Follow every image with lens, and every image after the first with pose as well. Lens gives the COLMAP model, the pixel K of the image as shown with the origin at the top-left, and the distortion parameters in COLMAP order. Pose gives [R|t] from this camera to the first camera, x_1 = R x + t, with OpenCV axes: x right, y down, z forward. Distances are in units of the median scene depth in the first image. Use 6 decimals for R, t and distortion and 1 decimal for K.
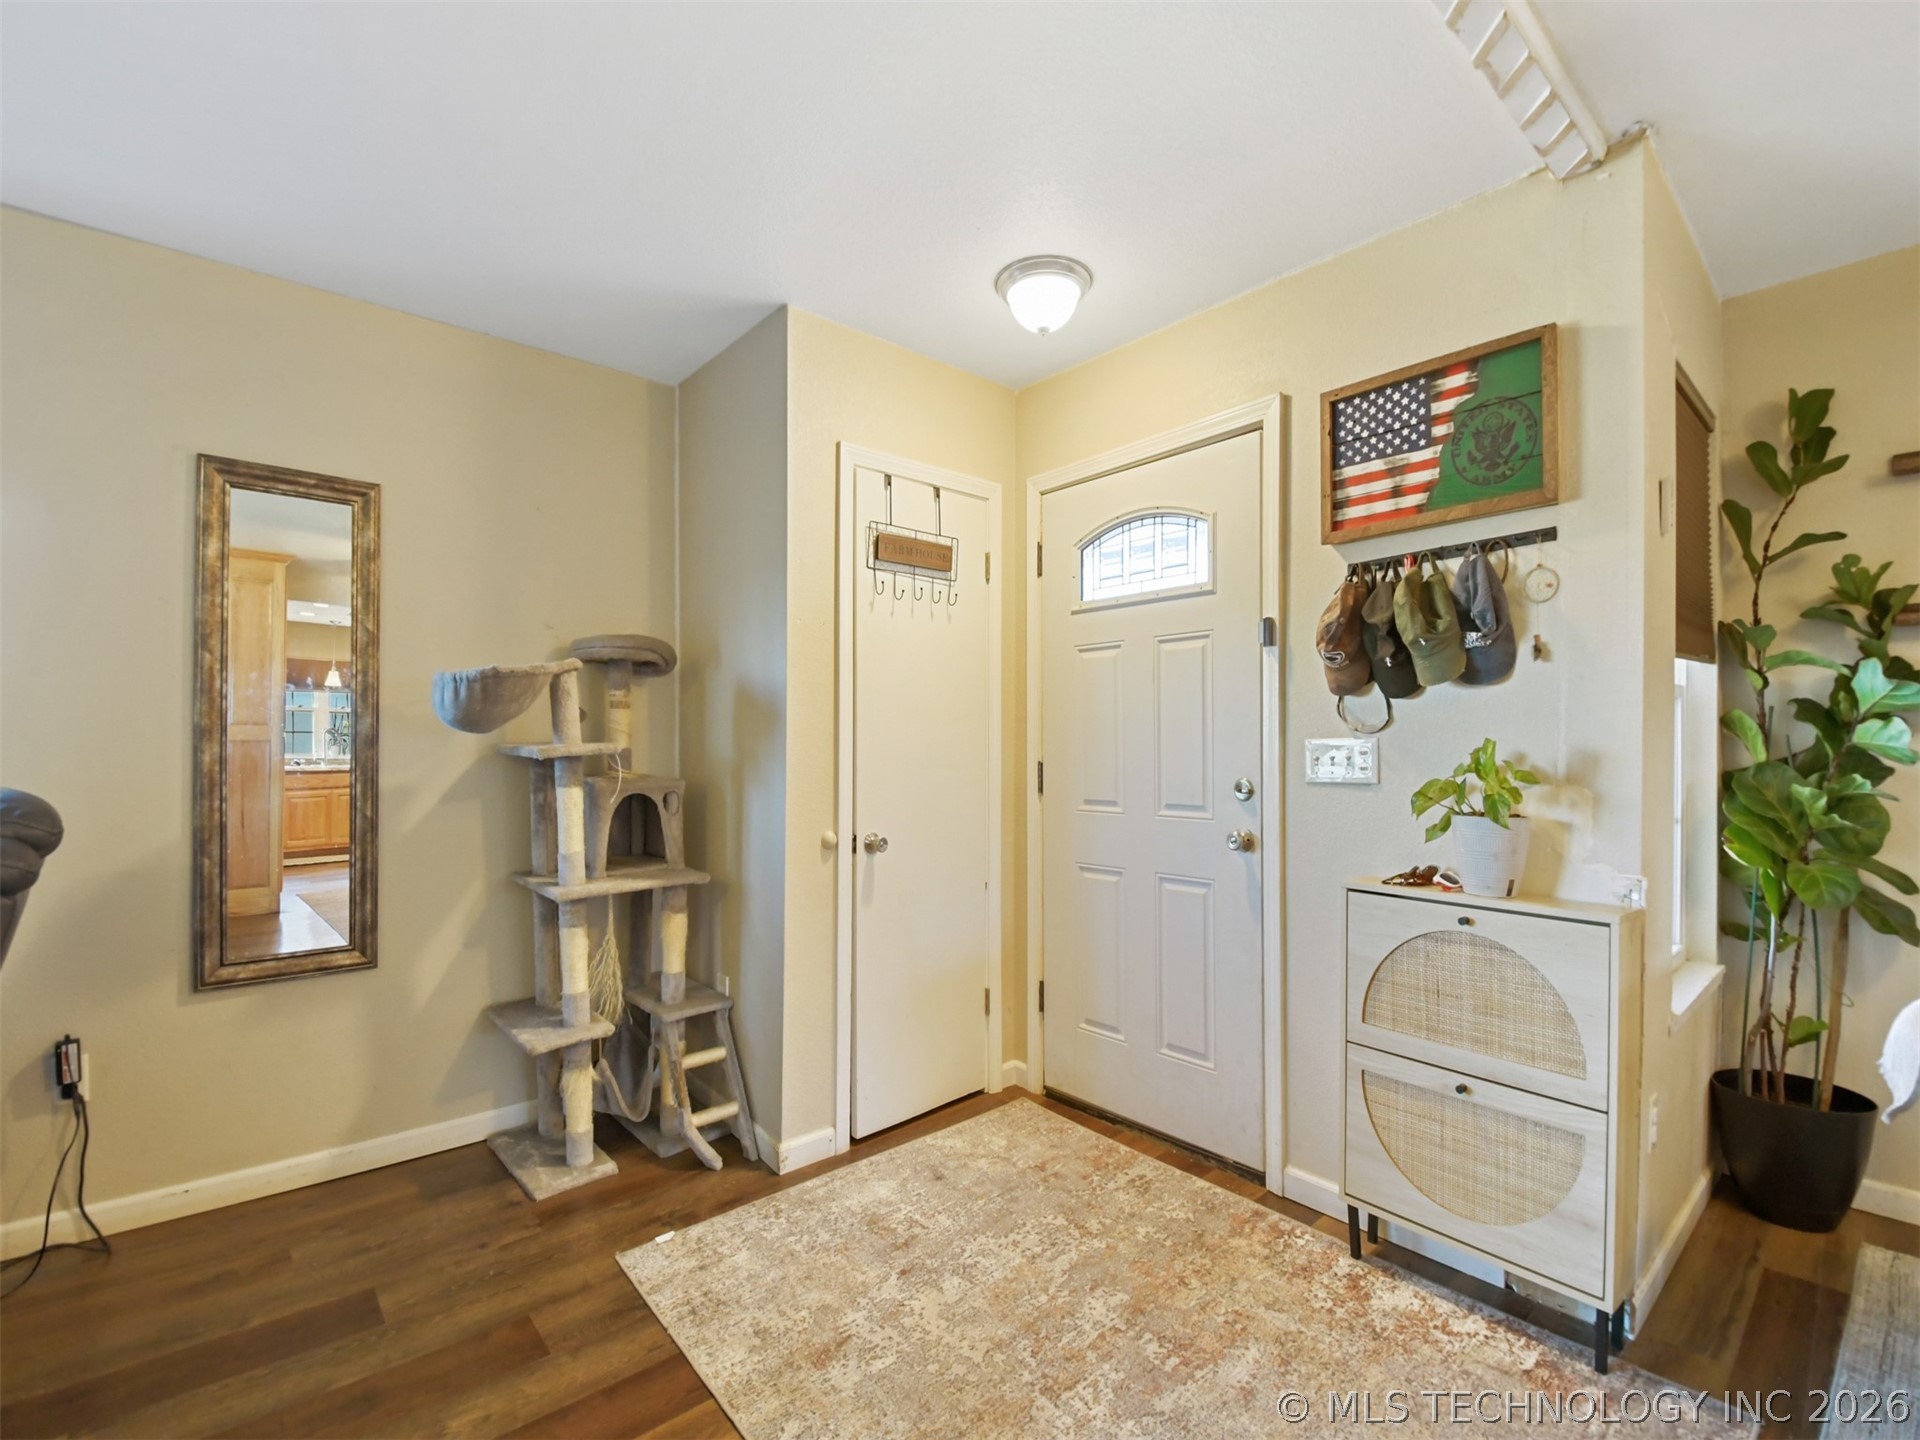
lens RADIAL K [[867.6, 0, 951.2], [0, 867.6, 727.7], [0, 0, 1]] dist [0.003701, -0.013647]
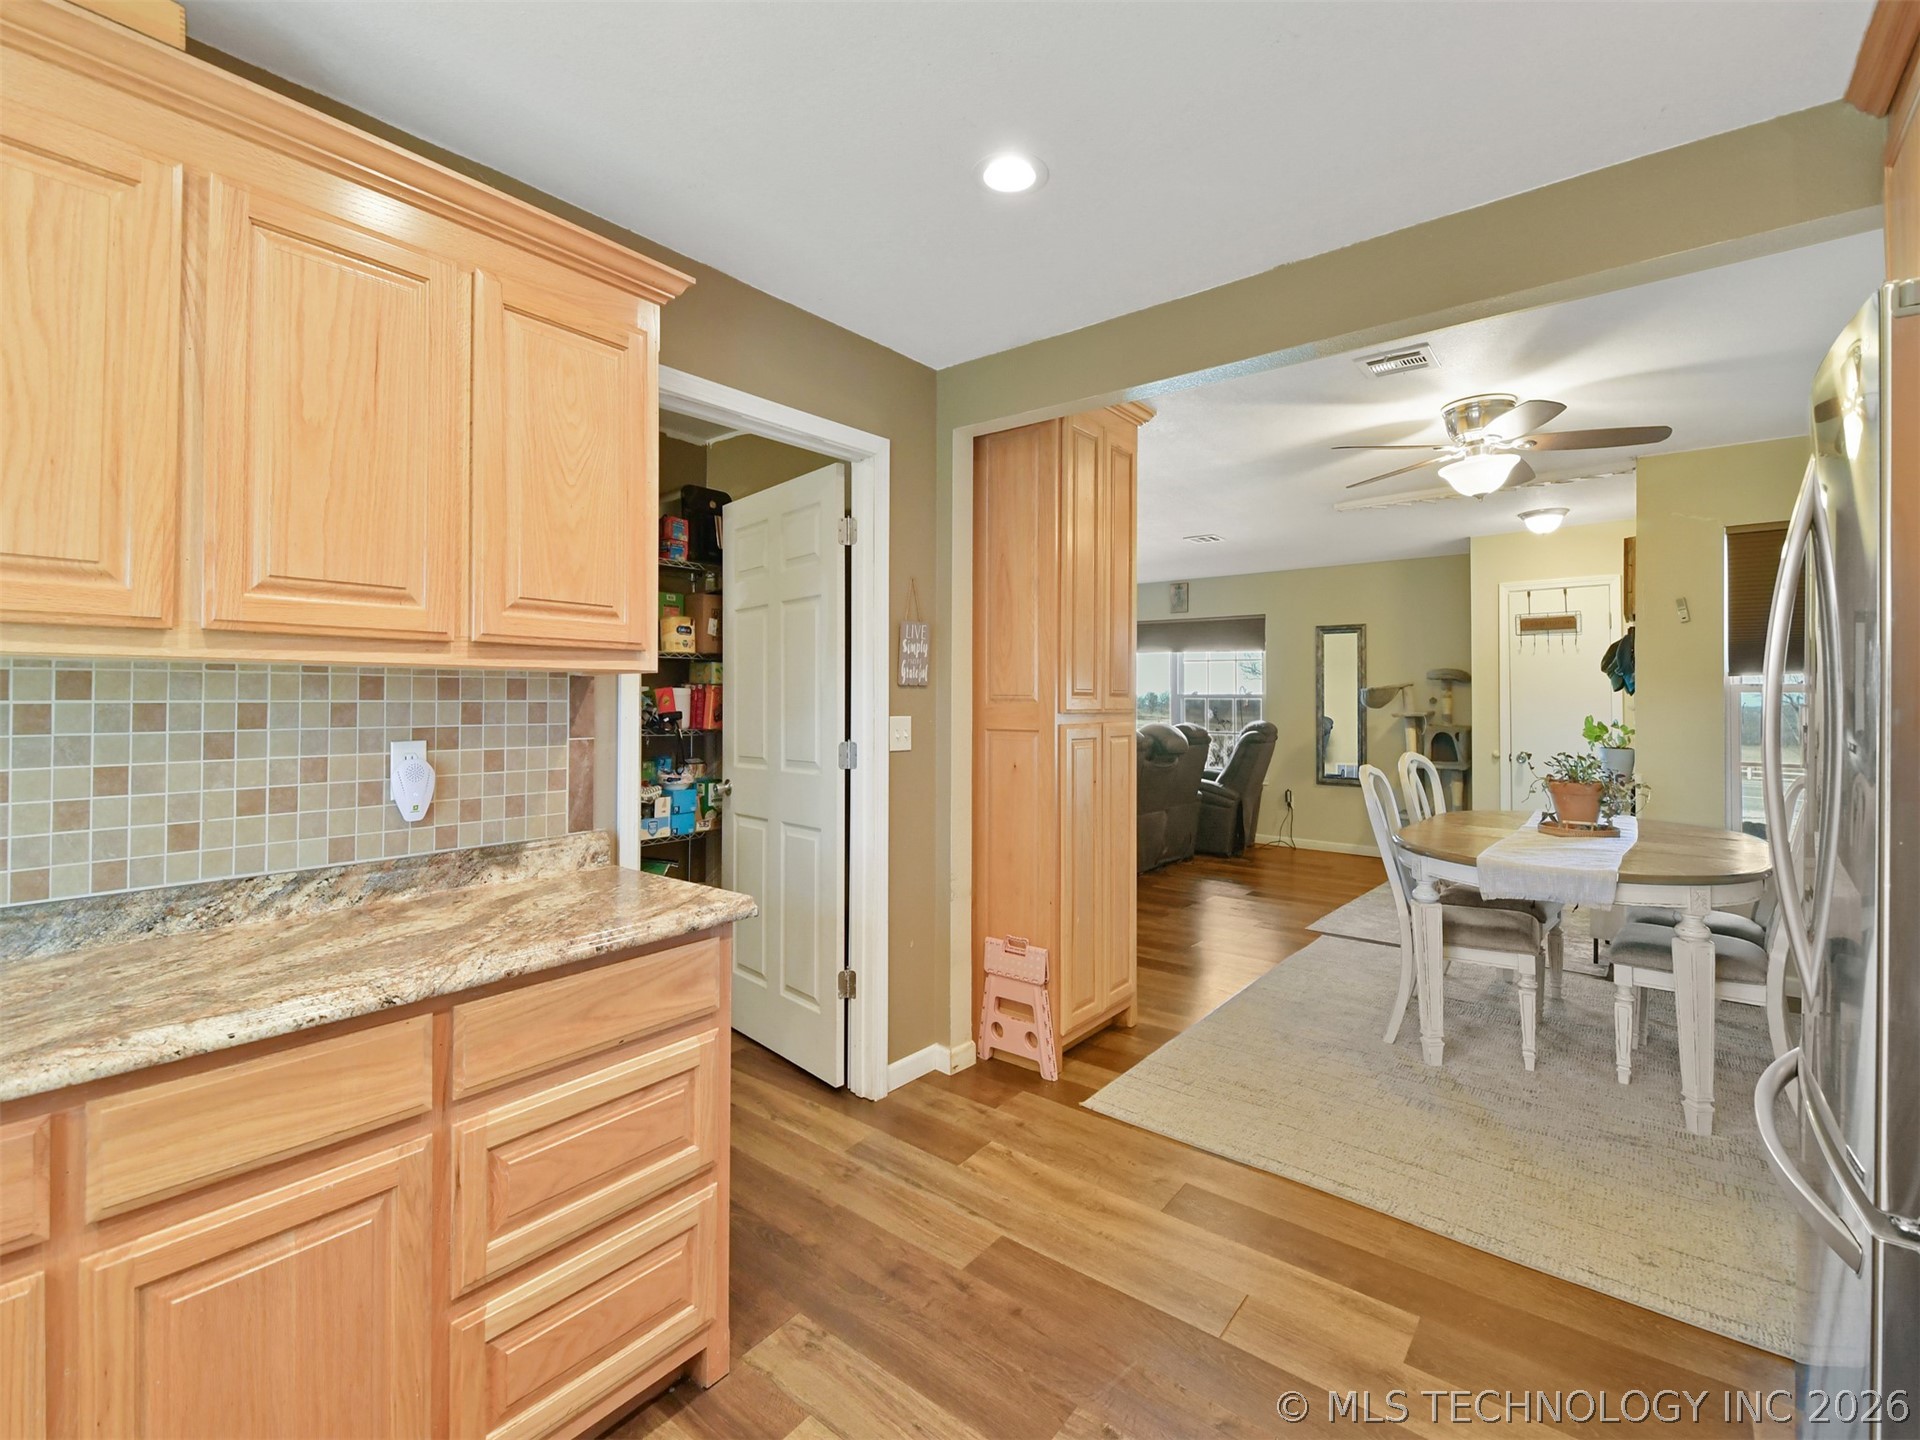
lens RADIAL K [[859.9, 0, 974.1], [0, 859.9, 686.6], [0, 0, 1]] dist [0.042620, -0.028376]
pose [[0.191133, -0.019116, -0.981378, 1.871708], [0.019607, 0.999685, -0.015654, -0.044744], [0.981368, -0.016249, 0.191448, -0.825212]]
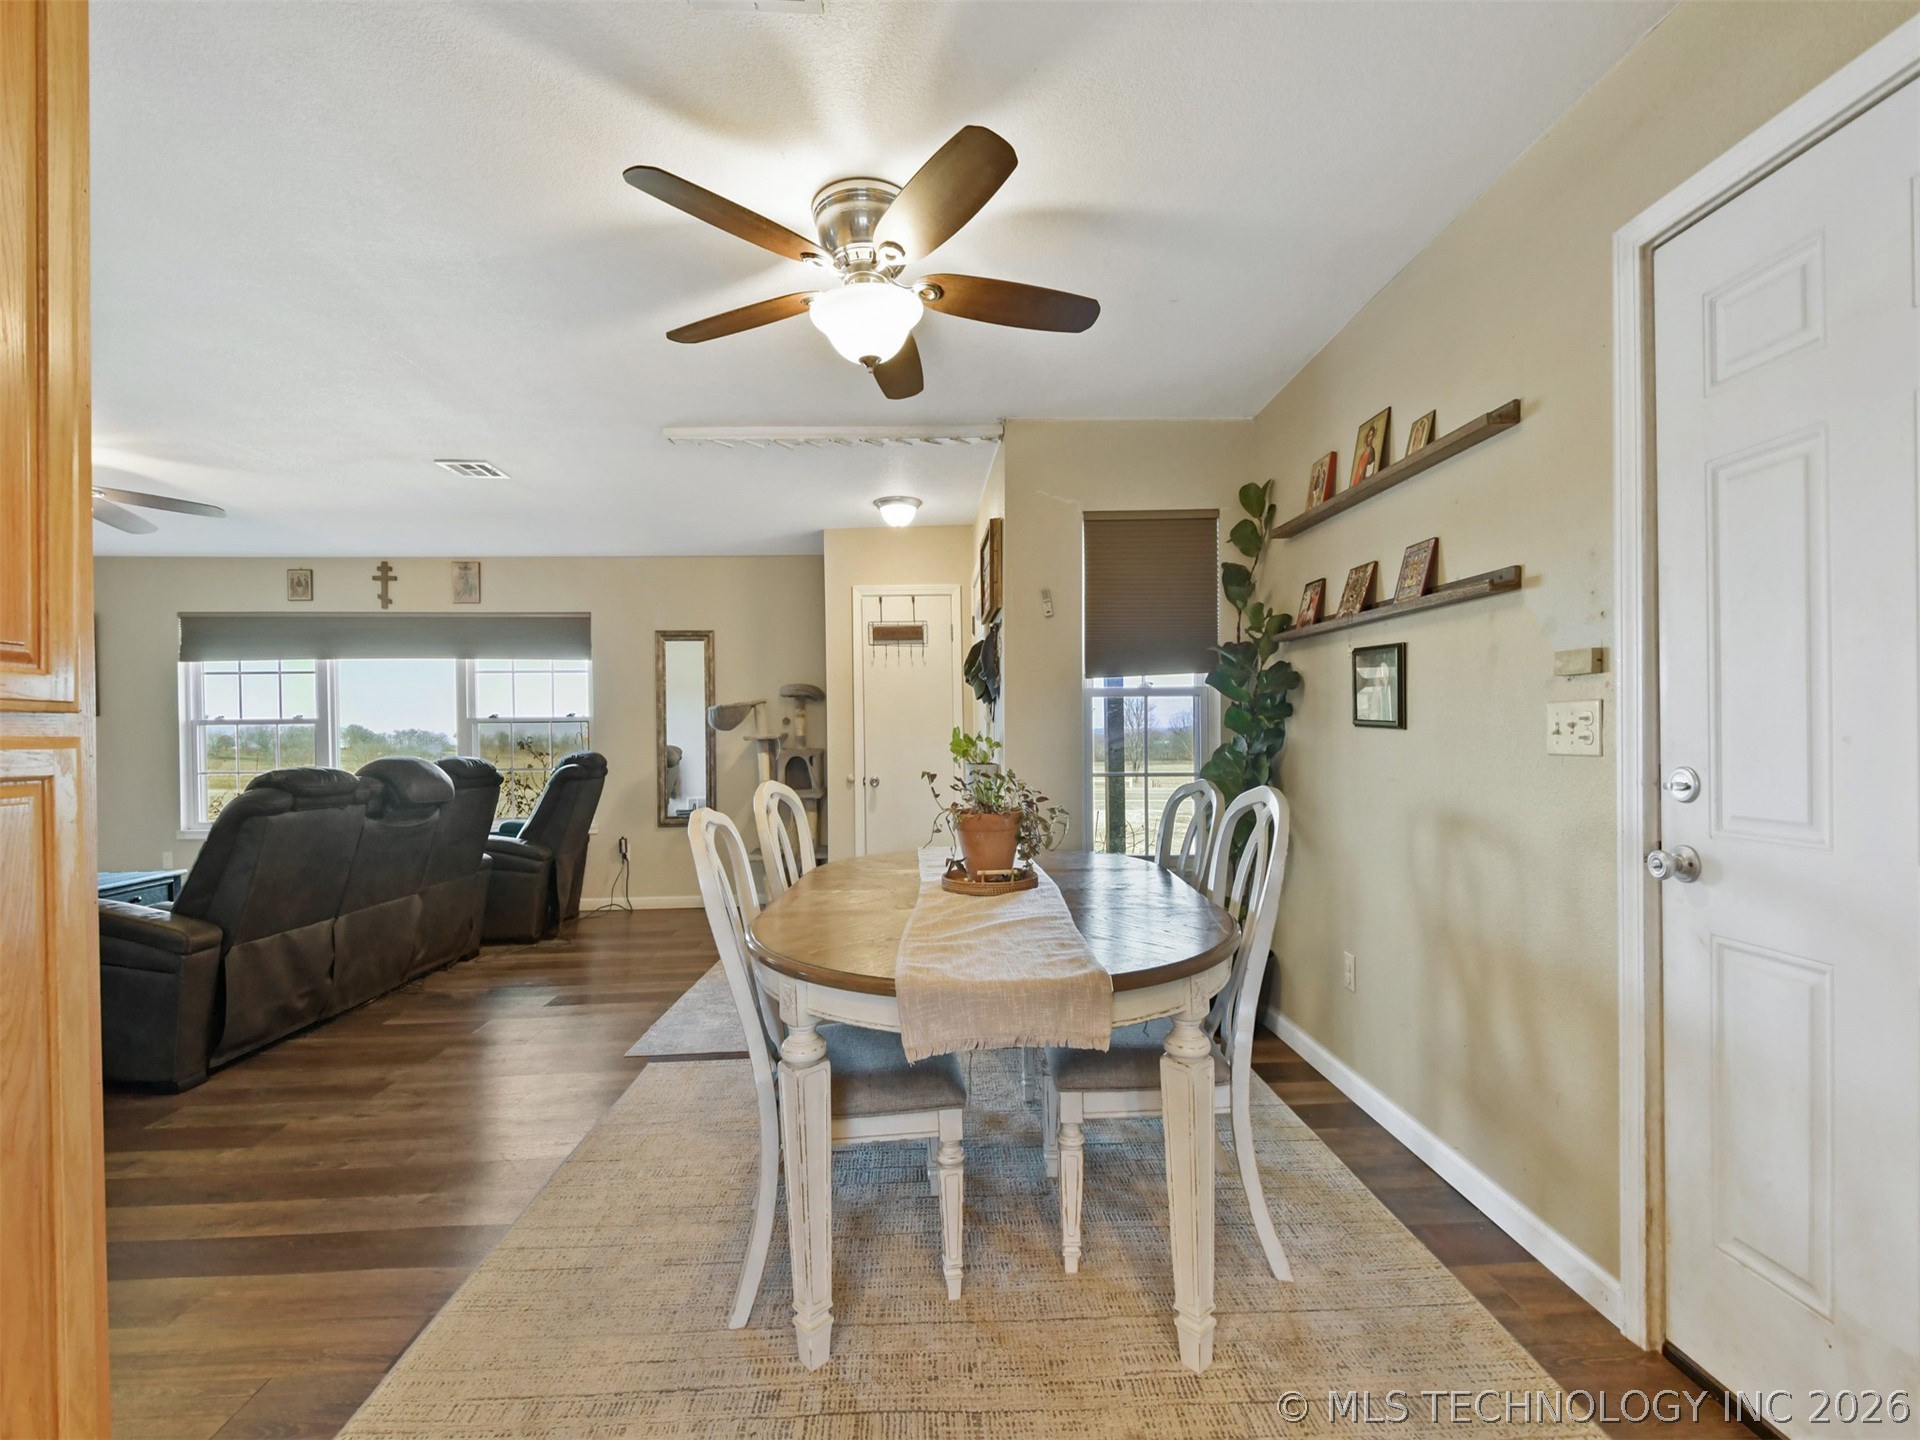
lens RADIAL K [[859.4, 0, 960.0], [0, 859.4, 720.0], [0, 0, 1]] dist [0.025086, -0.000380]
pose [[0.775573, -0.025494, -0.630743, 1.351636], [0.034049, 0.999419, 0.001471, -0.005763], [0.630339, -0.022617, 0.775990, -0.438627]]
